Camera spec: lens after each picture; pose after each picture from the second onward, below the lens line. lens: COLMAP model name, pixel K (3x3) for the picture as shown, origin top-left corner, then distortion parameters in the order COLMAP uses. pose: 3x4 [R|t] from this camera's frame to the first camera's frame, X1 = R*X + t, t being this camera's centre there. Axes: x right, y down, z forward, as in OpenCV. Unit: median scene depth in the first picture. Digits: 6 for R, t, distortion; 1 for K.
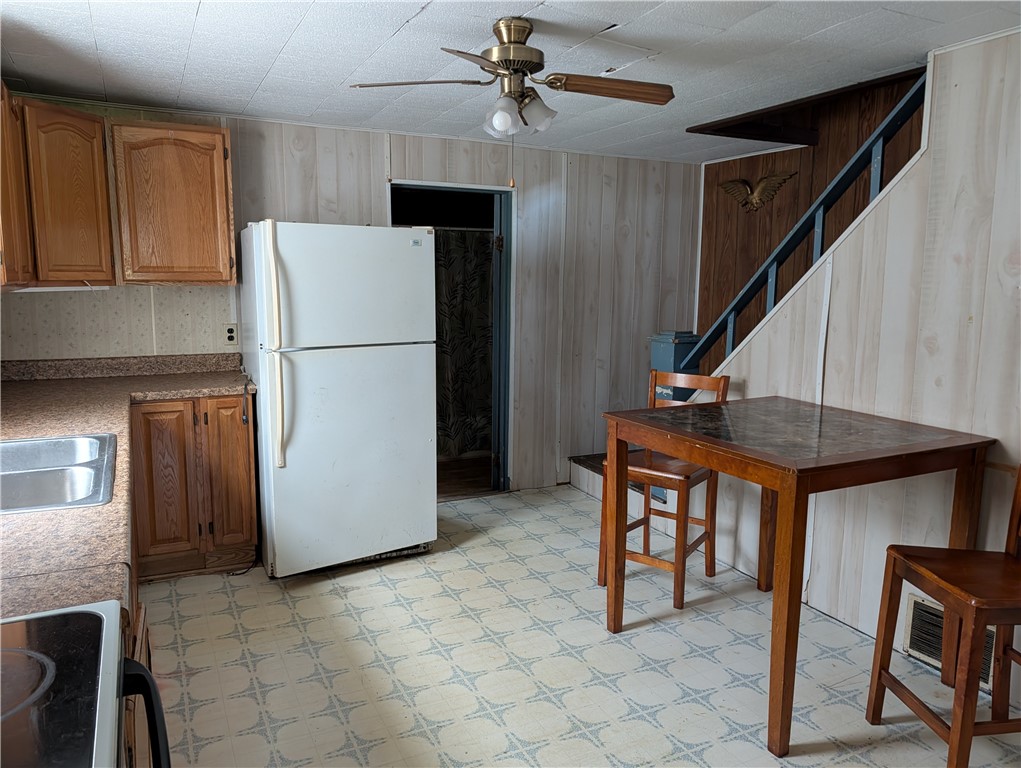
lens RADIAL K [[729.4, 0, 513.0], [0, 729.4, 385.9], [0, 0, 1]] dist [0.000138, -0.007033]
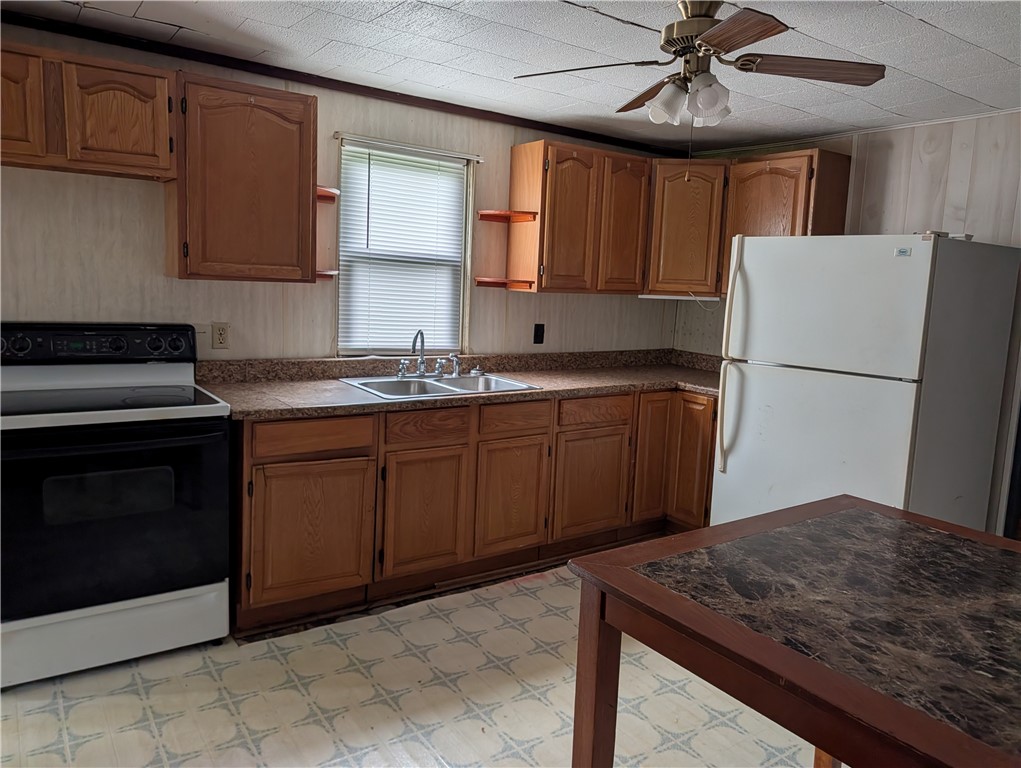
lens RADIAL K [[729.4, 0, 513.4], [0, 729.4, 381.7], [0, 0, 1]] dist [0.000138, -0.007033]
pose [[0.134237, 0.133347, -0.981936, 0.624920], [-0.189363, 0.976096, 0.106667, -0.065955], [0.972688, 0.171624, 0.156279, 0.506138]]
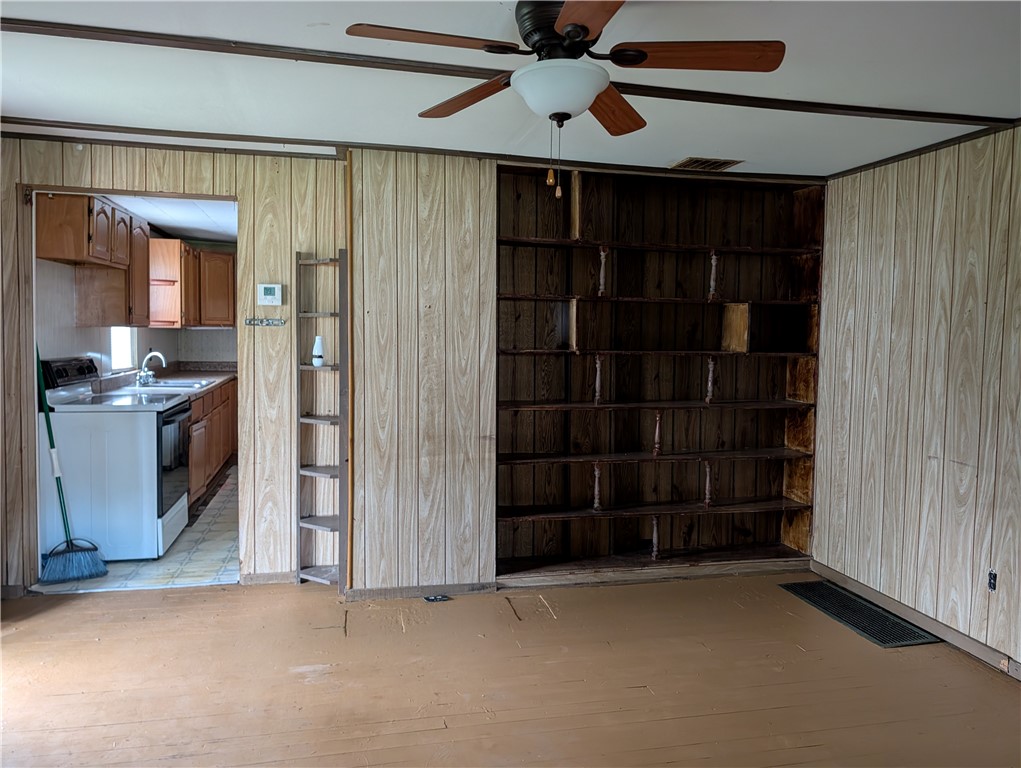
lens RADIAL K [[729.4, 0, 508.7], [0, 729.4, 380.8], [0, 0, 1]] dist [0.000138, -0.007033]
pose [[0.971302, 0.018497, -0.237130, 0.788229], [-0.038917, 0.995895, -0.081726, 0.172035], [0.234644, 0.088609, 0.968034, -0.927897]]
